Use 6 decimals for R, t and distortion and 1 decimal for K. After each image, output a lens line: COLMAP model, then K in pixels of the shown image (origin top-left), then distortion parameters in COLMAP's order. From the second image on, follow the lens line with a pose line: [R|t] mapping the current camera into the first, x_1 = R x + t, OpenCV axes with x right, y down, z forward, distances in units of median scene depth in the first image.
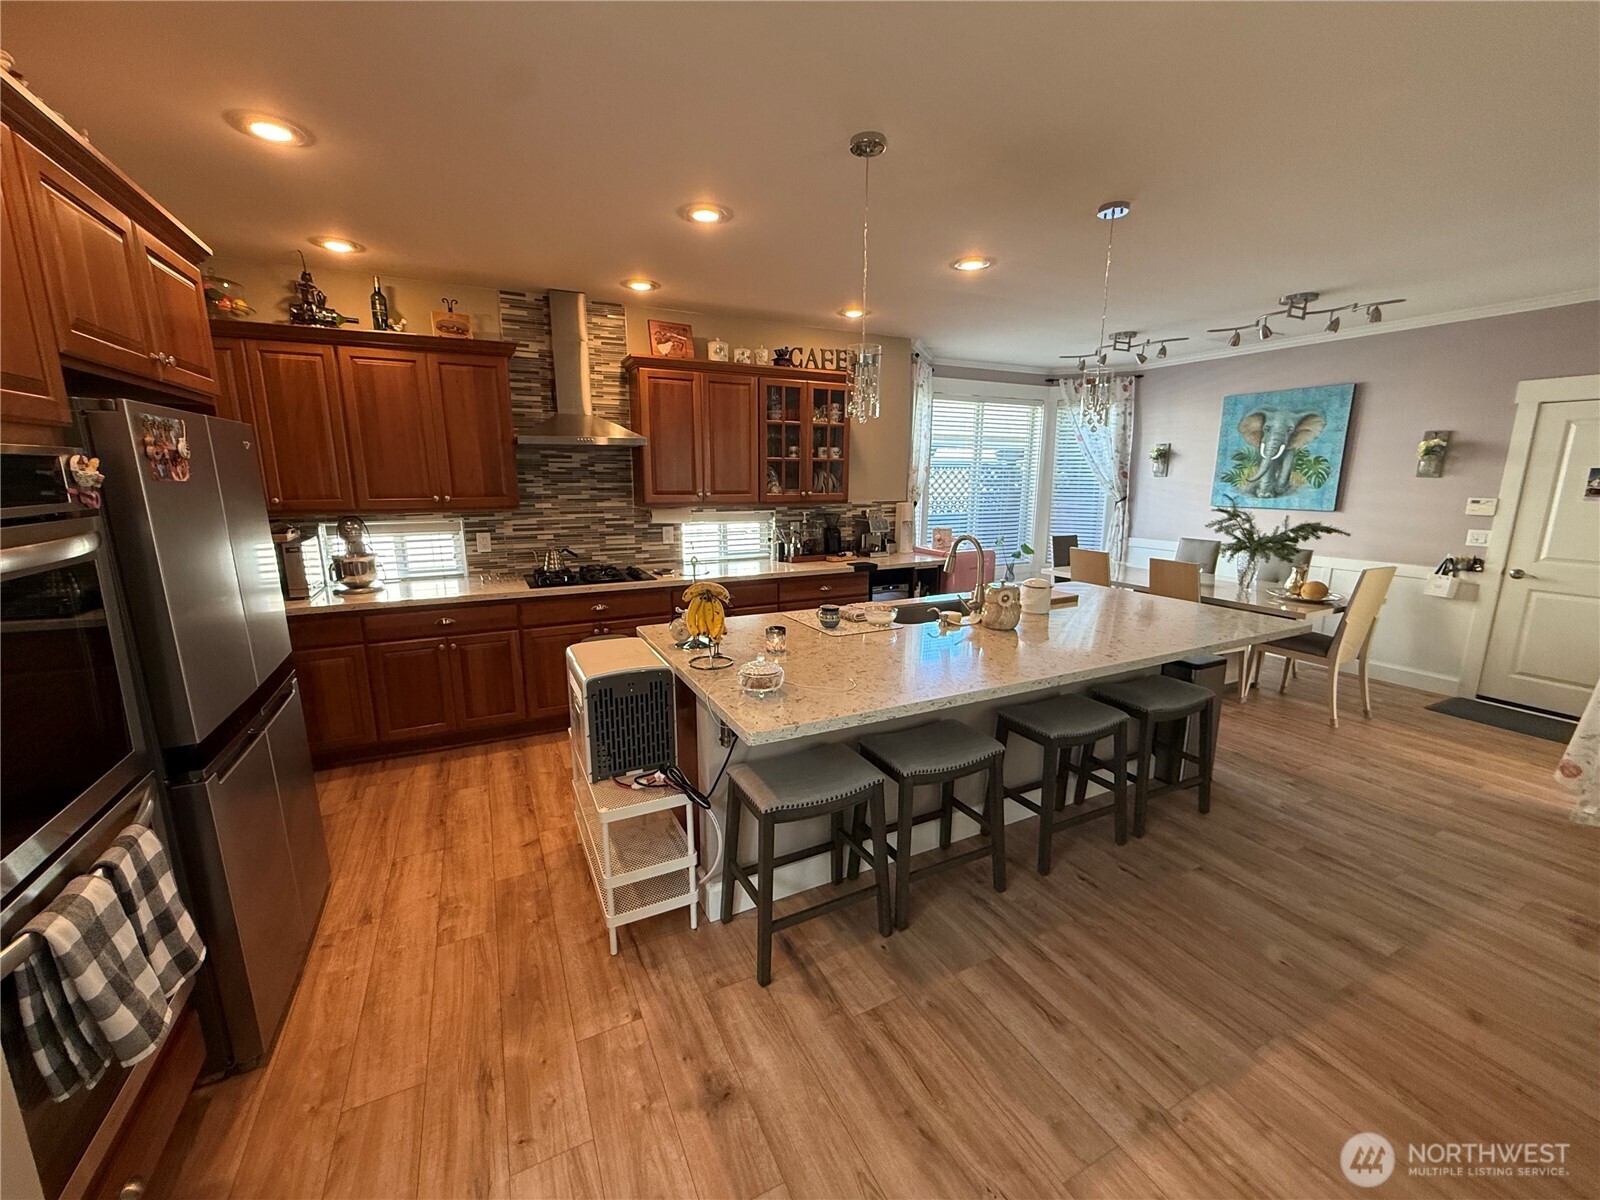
lens RADIAL K [[638.1, 0, 796.4], [0, 638.1, 598.9], [0, 0, 1]] dist [-0.000517, -0.000096]
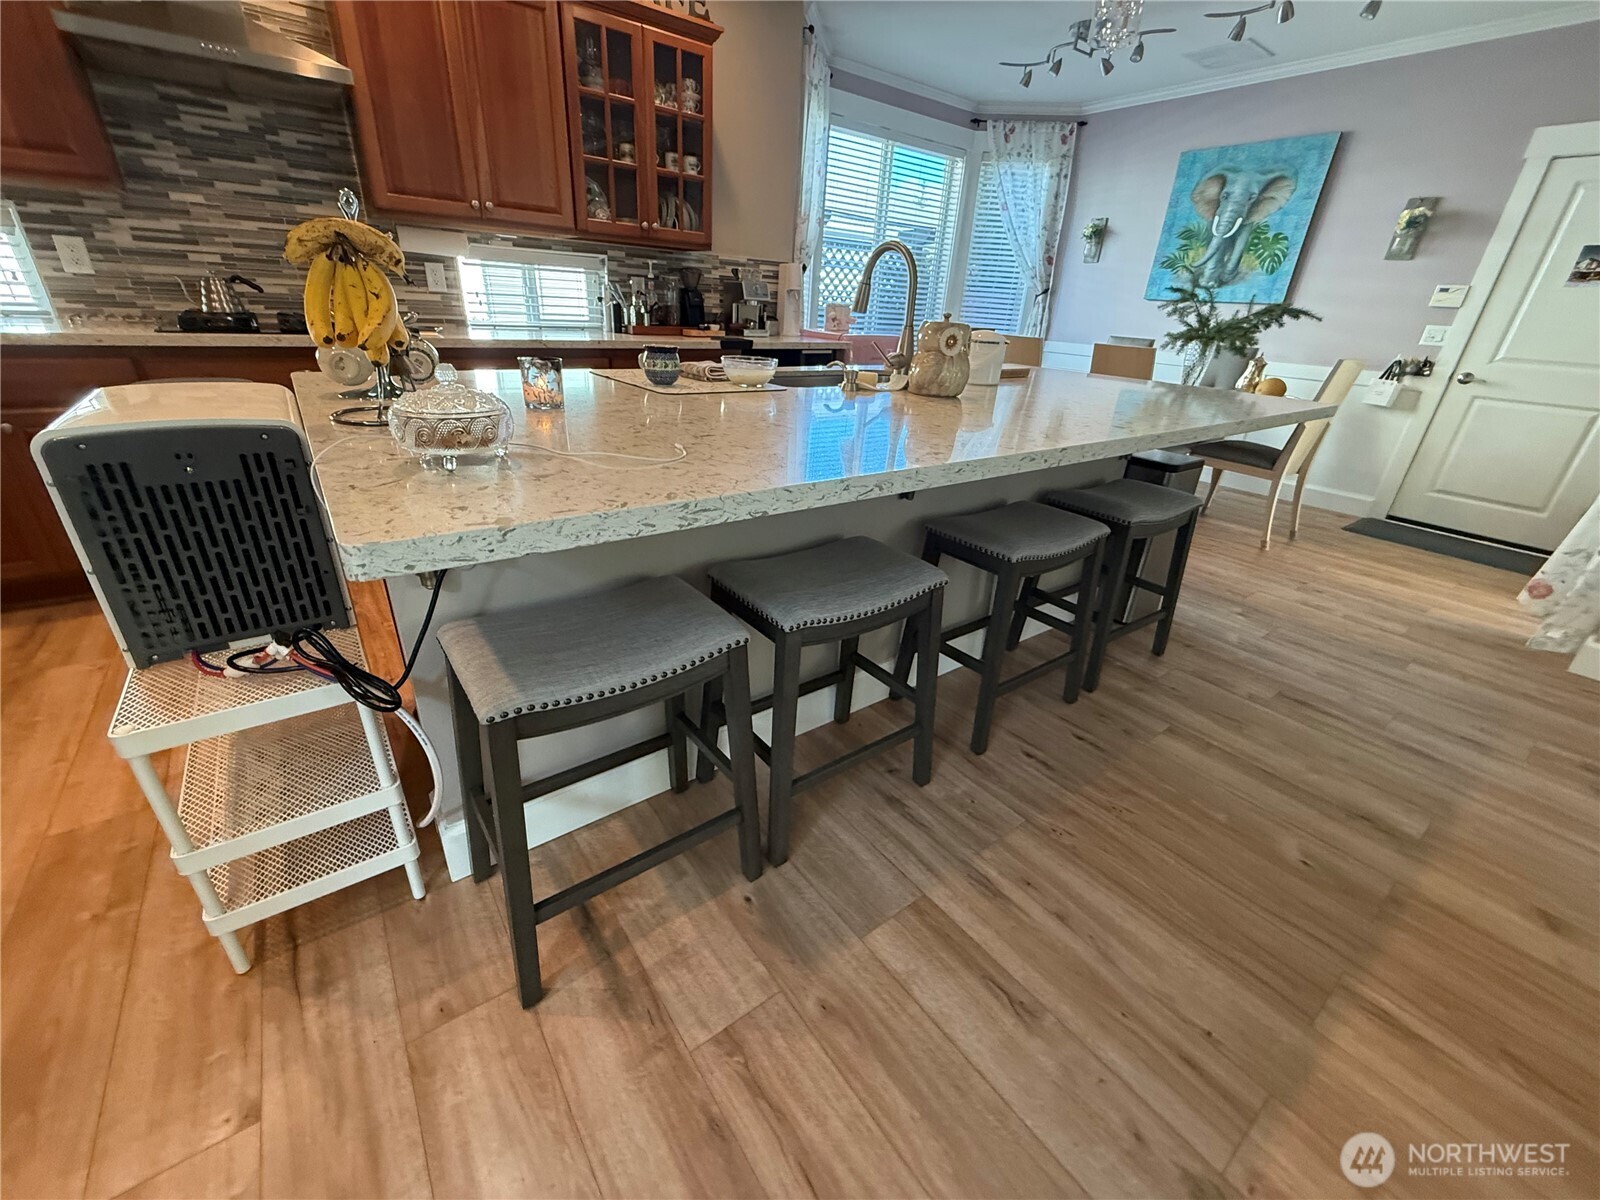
lens RADIAL K [[638.1, 0, 797.7], [0, 638.1, 598.5], [0, 0, 1]] dist [-0.000517, -0.000096]
pose [[0.983100, -0.027472, 0.180997, 0.058909], [-0.017815, 0.969628, 0.243933, 0.083976], [-0.182201, -0.243035, 0.952752, 0.348790]]
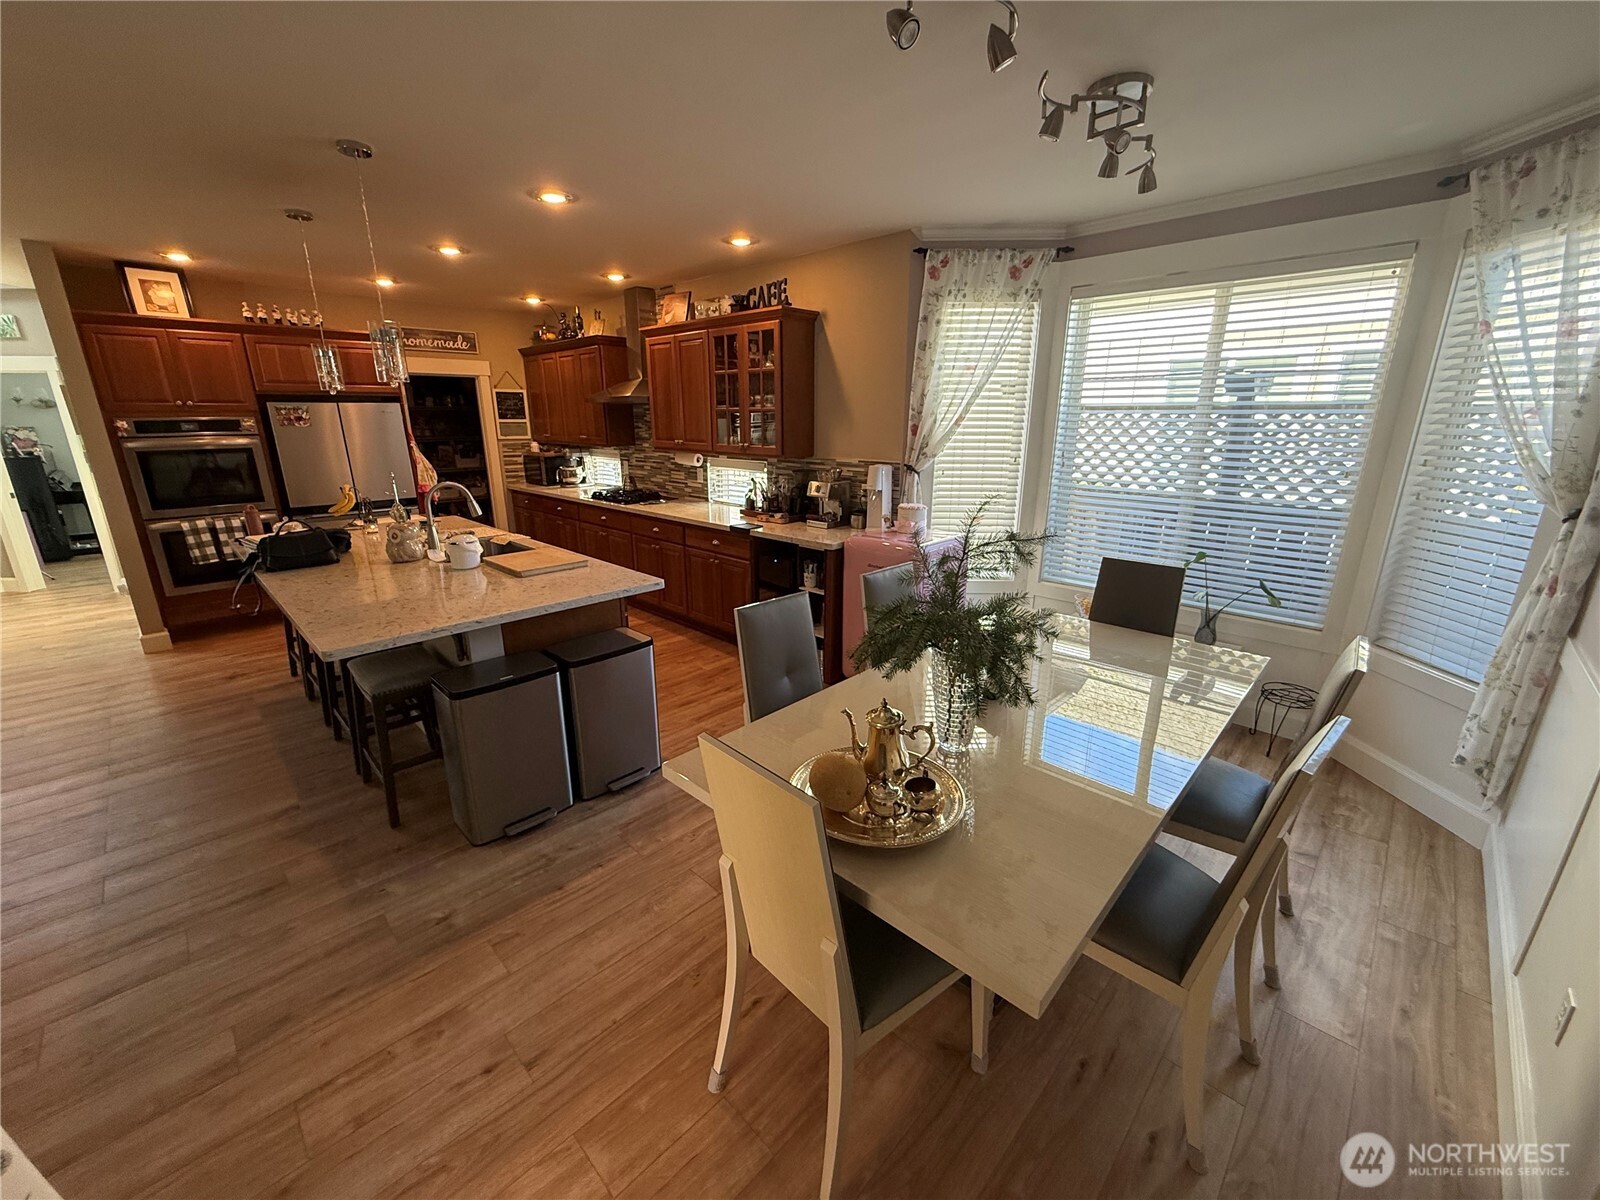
lens RADIAL K [[638.1, 0, 793.4], [0, 638.1, 600.8], [0, 0, 1]] dist [-0.000517, -0.000096]
pose [[0.318730, 0.262702, -0.910713, 1.548940], [-0.184811, 0.959608, 0.212126, -0.248488], [0.929654, 0.100699, 0.354406, 1.184632]]
